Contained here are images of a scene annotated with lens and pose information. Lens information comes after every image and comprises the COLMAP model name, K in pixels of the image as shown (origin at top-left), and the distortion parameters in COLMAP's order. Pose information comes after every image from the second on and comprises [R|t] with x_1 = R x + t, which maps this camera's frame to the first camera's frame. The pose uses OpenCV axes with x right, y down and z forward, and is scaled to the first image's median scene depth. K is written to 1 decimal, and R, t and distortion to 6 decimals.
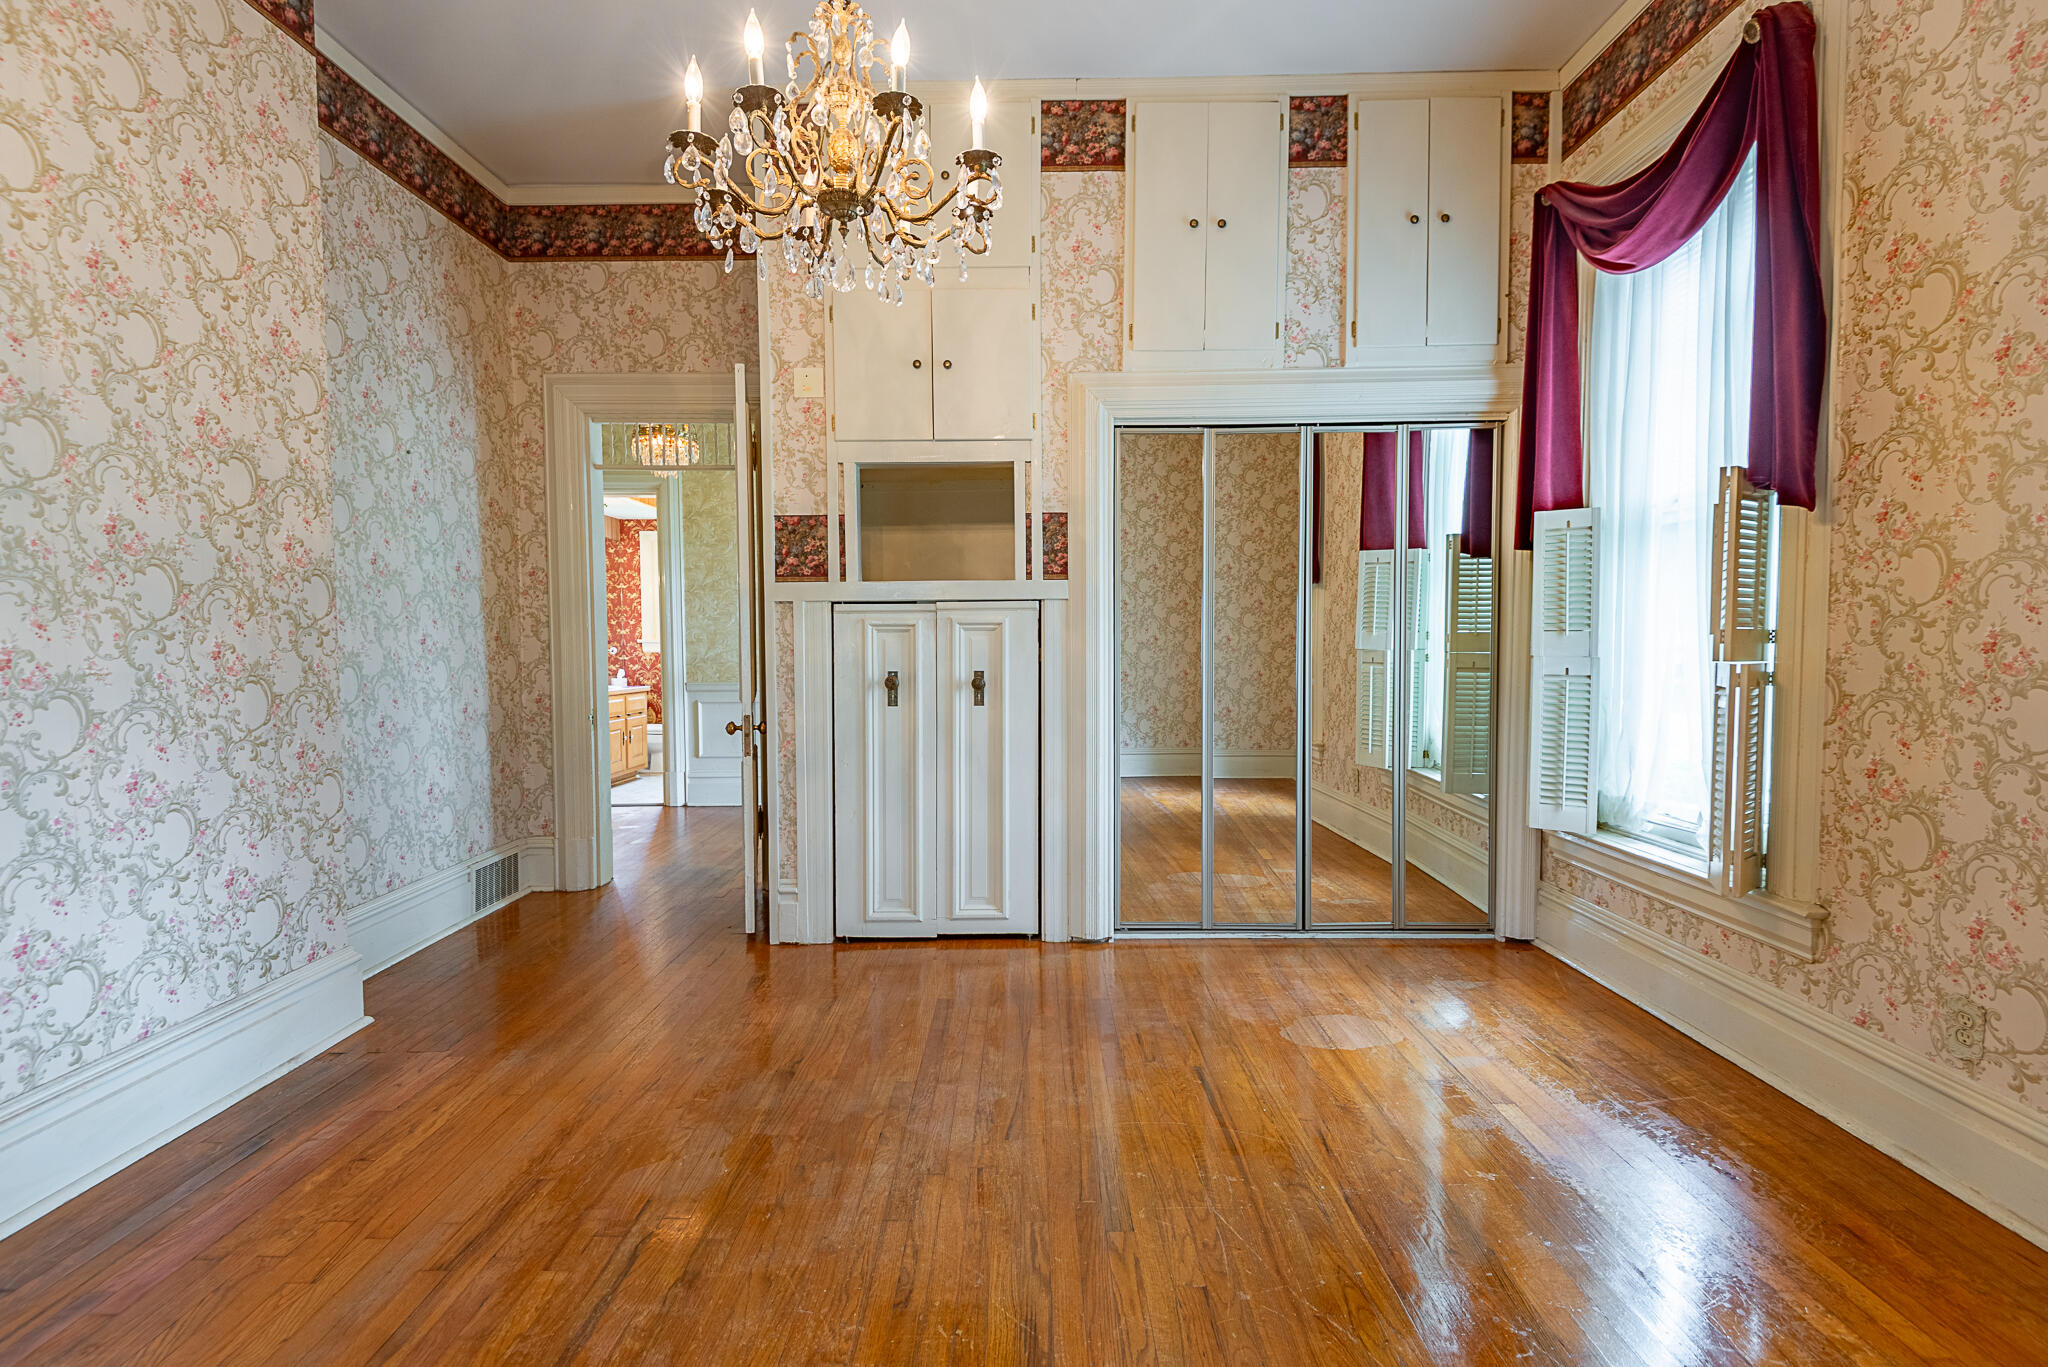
lens RADIAL K [[937.5, 0, 1009.6], [0, 937.5, 682.5], [0, 0, 1]] dist [0.024424, -0.013403]
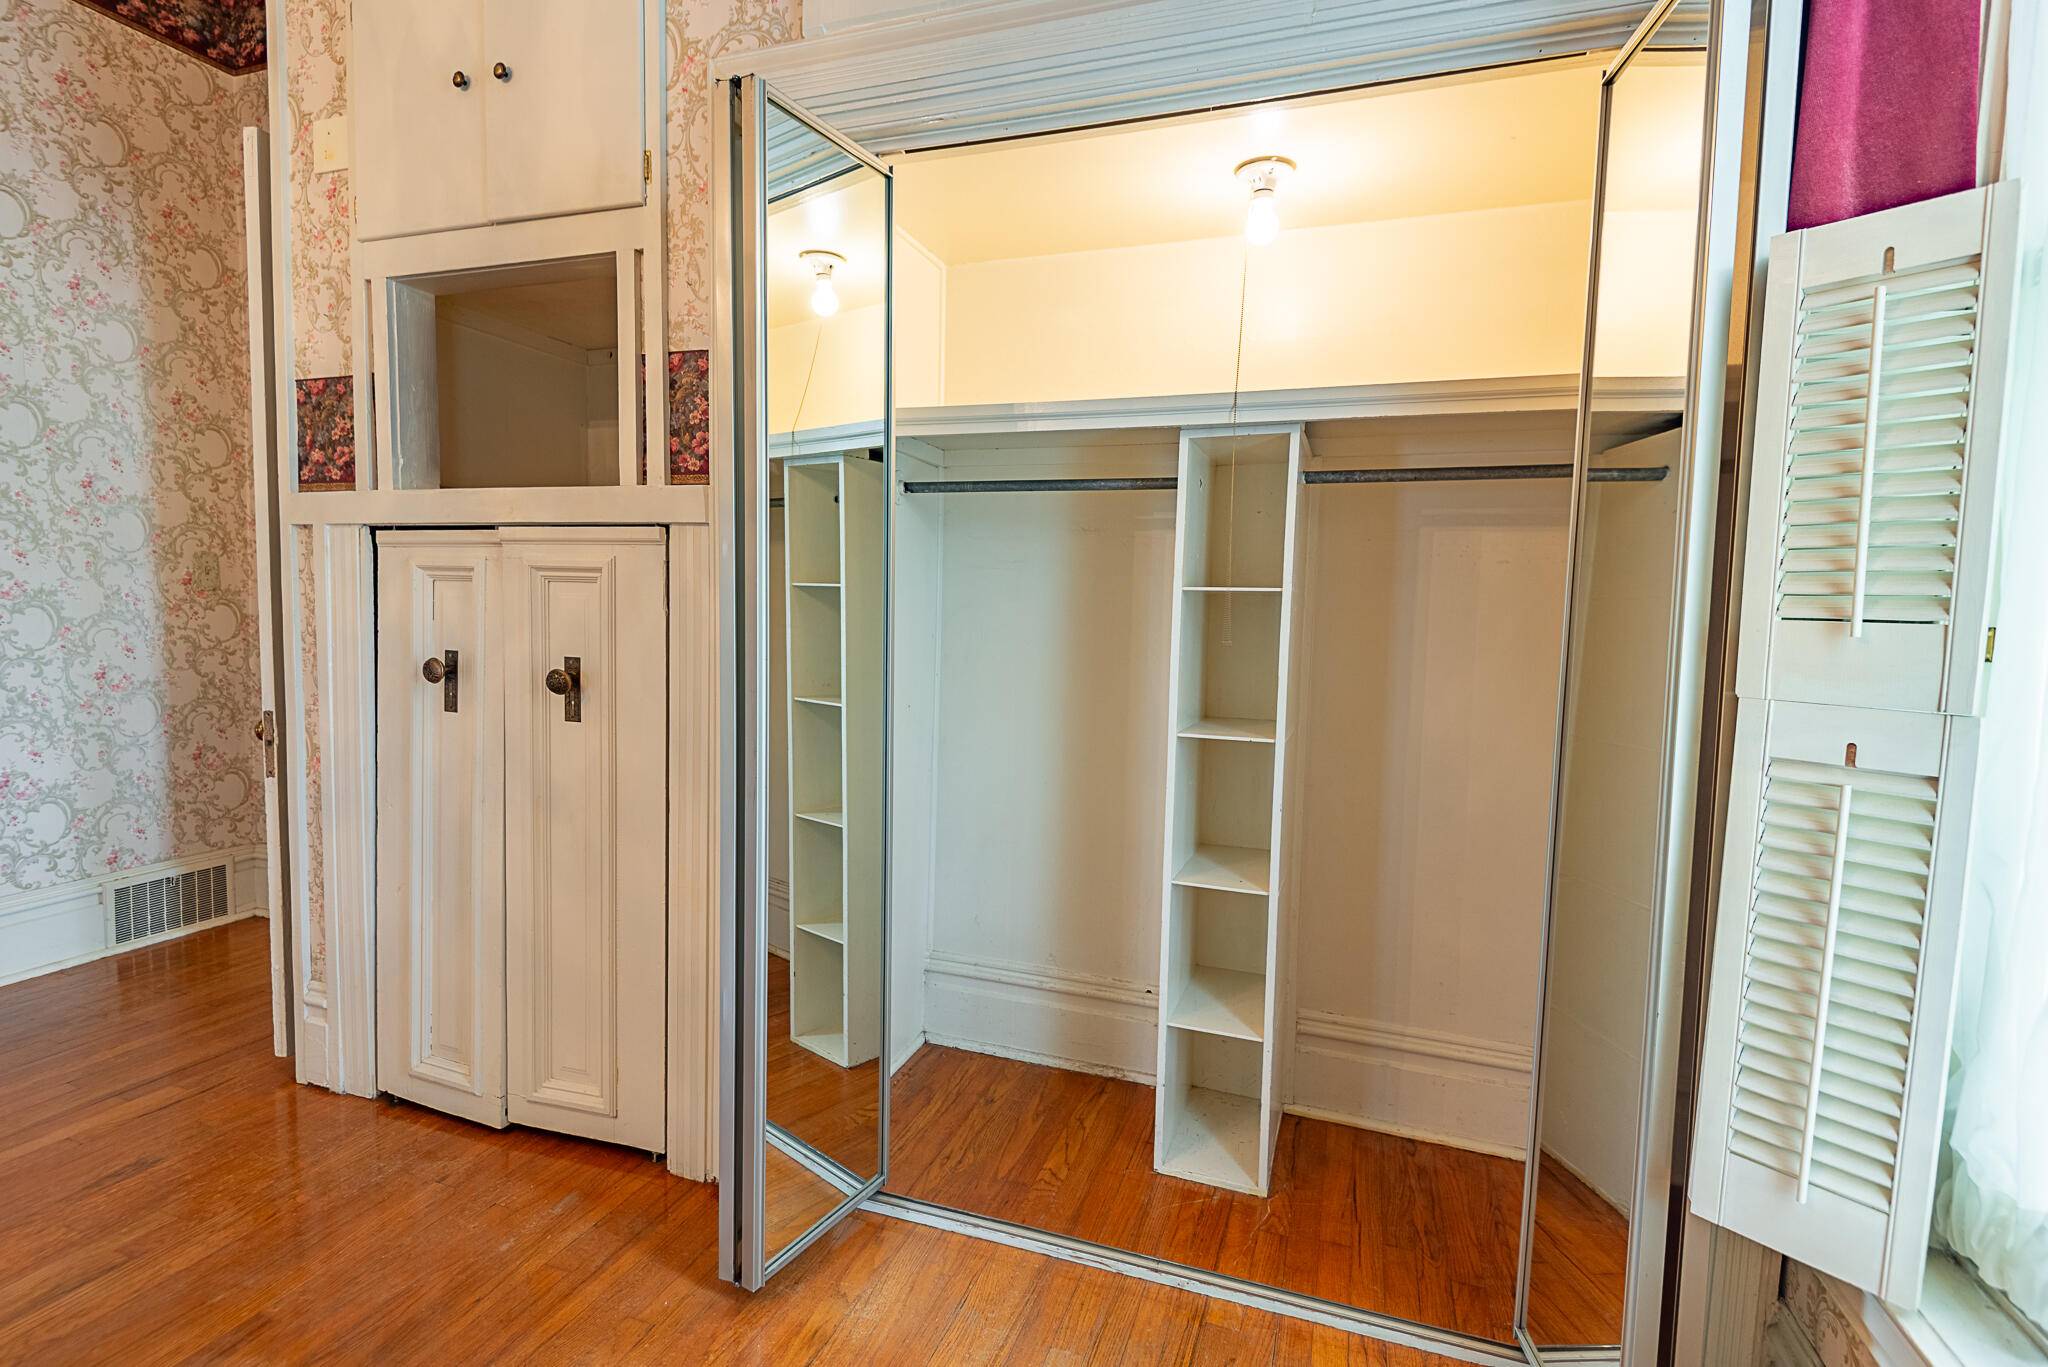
lens RADIAL K [[937.5, 0, 1031.8], [0, 937.5, 675.5], [0, 0, 1]] dist [0.024424, -0.013403]
pose [[0.951134, 0.052903, -0.304214, 0.387893], [-0.045720, 0.998483, 0.030694, -0.030309], [0.305376, -0.015286, 0.952109, 0.568753]]
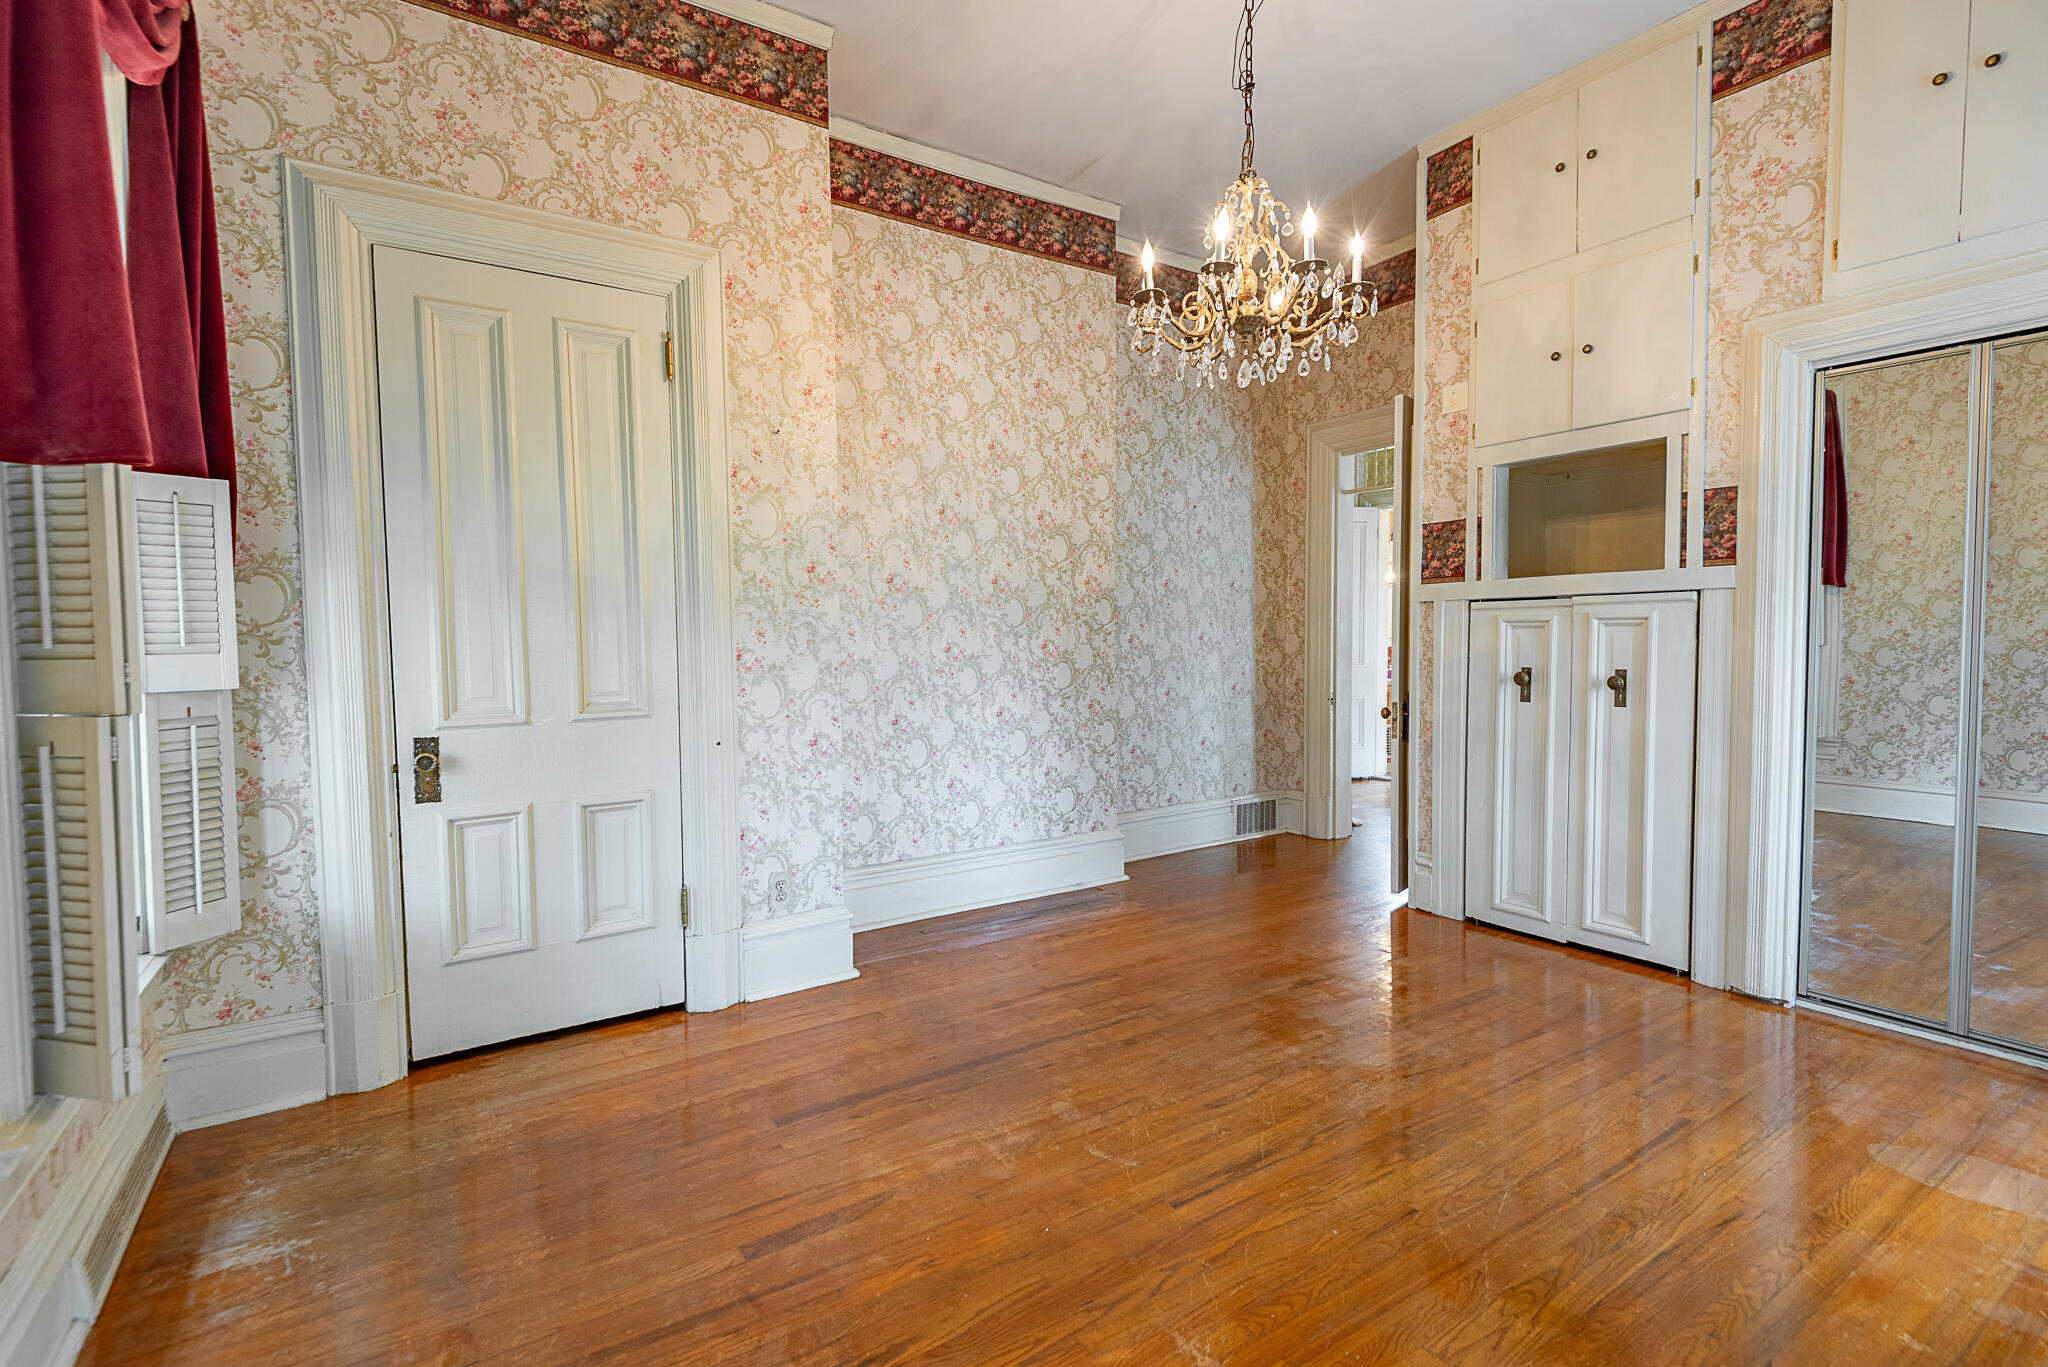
lens RADIAL K [[937.5, 0, 1002.7], [0, 937.5, 676.4], [0, 0, 1]] dist [0.024424, -0.013403]
pose [[0.541129, 0.036014, -0.840168, 0.426991], [-0.034163, 0.999199, 0.020827, -0.003858], [0.840245, 0.017433, 0.541926, -0.021612]]
